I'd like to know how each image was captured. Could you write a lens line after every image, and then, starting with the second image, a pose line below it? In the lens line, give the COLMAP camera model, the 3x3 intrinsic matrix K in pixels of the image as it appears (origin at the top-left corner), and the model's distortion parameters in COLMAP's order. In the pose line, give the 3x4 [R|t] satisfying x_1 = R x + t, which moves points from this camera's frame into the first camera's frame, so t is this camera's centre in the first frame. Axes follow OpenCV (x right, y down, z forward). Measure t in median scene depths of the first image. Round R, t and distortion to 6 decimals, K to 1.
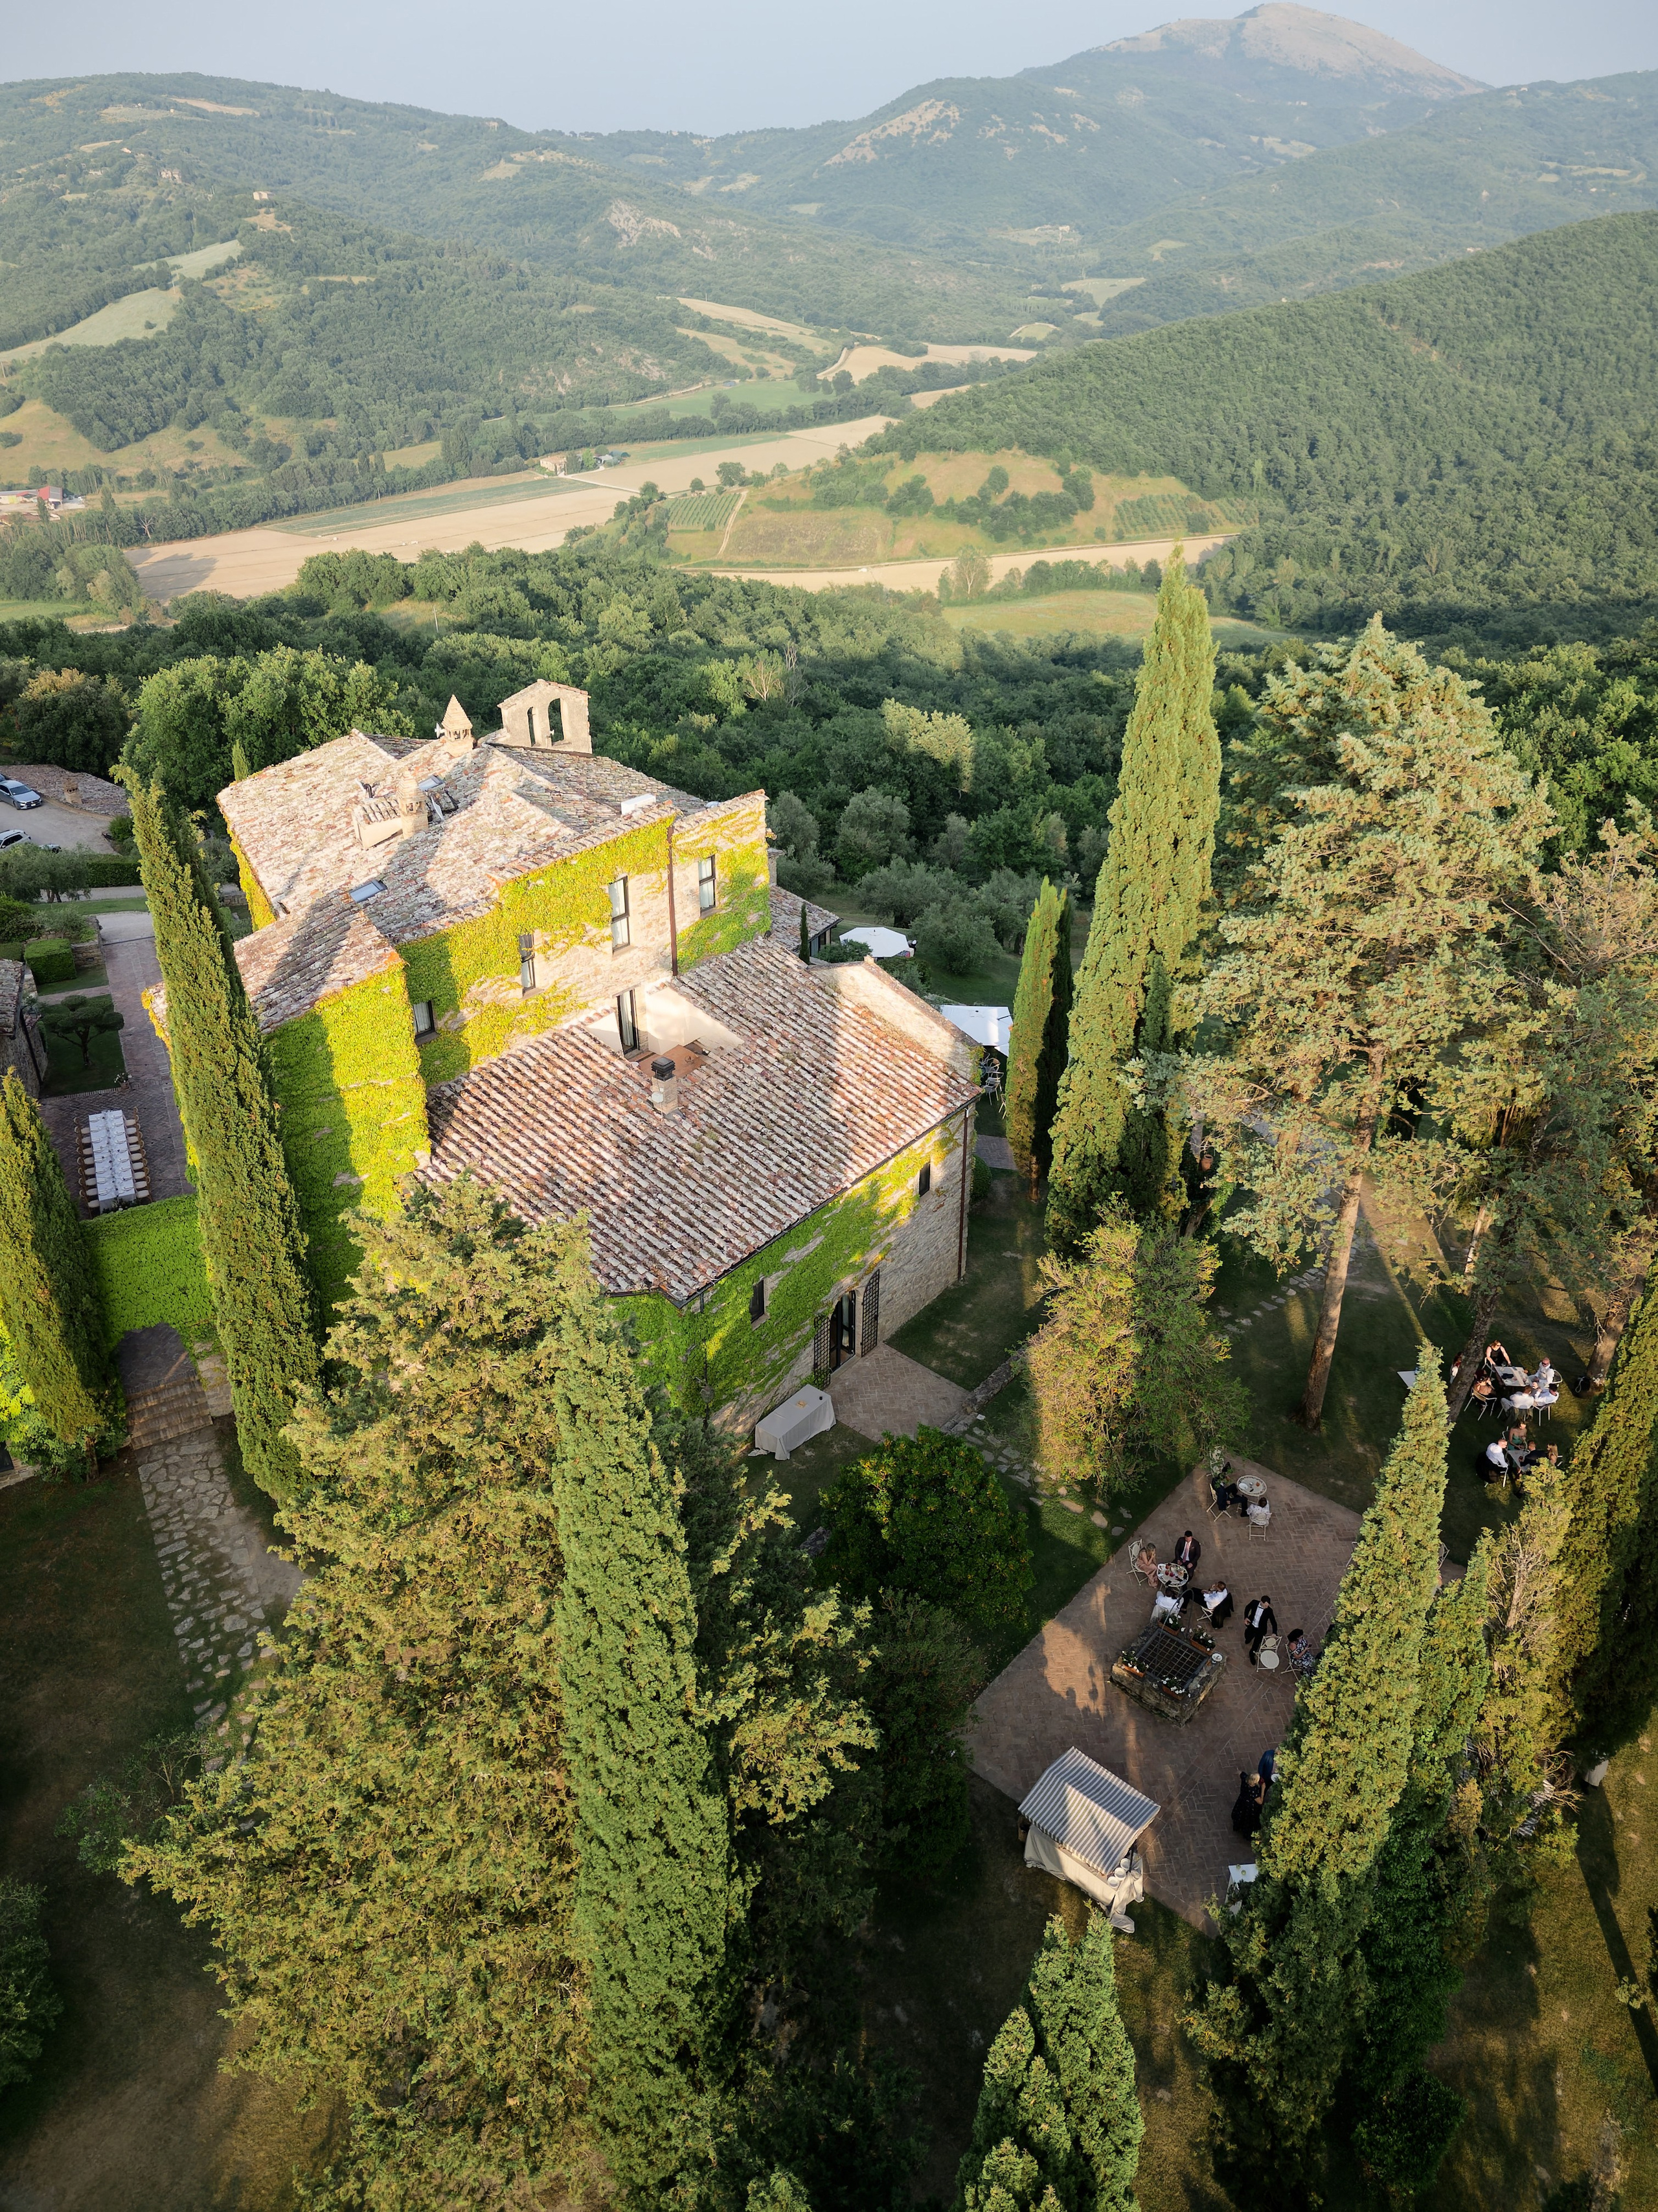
lens RADIAL K [[1555.7, 0, 841.7], [0, 1555.7, 1141.2], [0, 0, 1]] dist [0.078104, -0.213222]
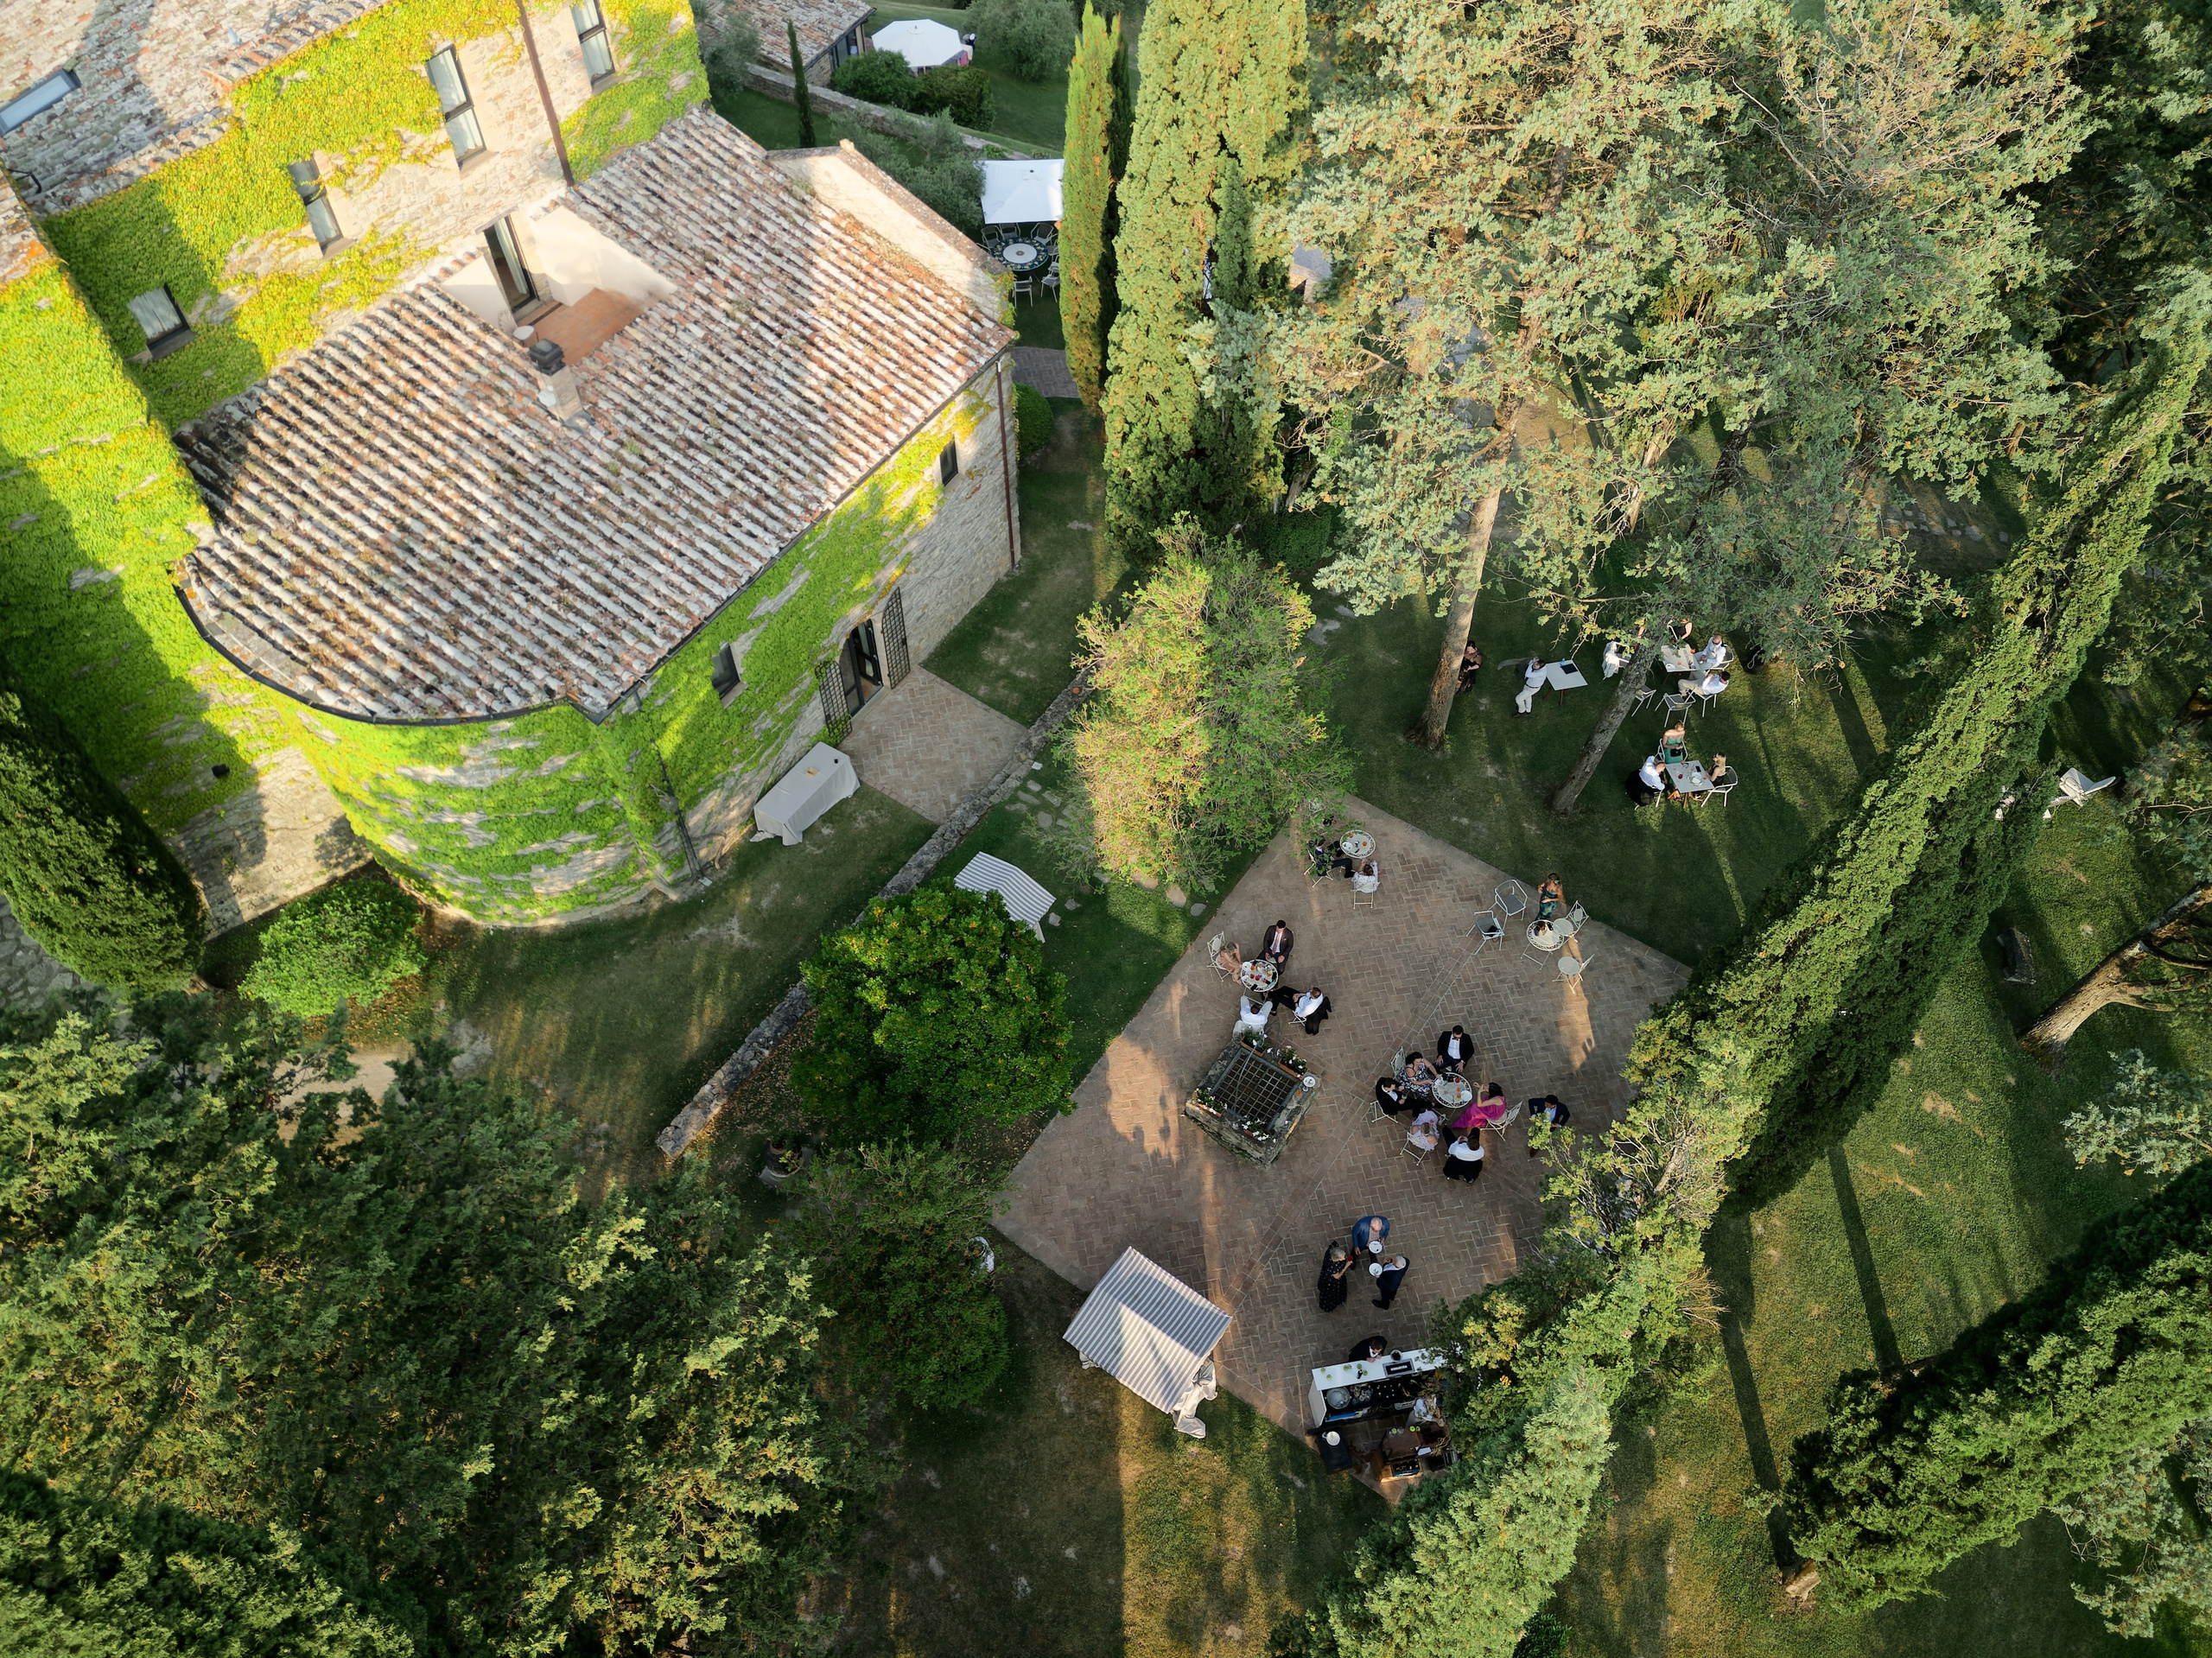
lens RADIAL K [[1552.5, 0, 1106.0], [0, 1552.5, 829.0], [0, 0, 1]] dist [0.018204, -0.005051]
pose [[0.995710, -0.076843, 0.051547, 0.087717], [0.052012, 0.925543, 0.375053, -0.103410], [-0.076529, -0.370763, 0.925569, 0.254246]]
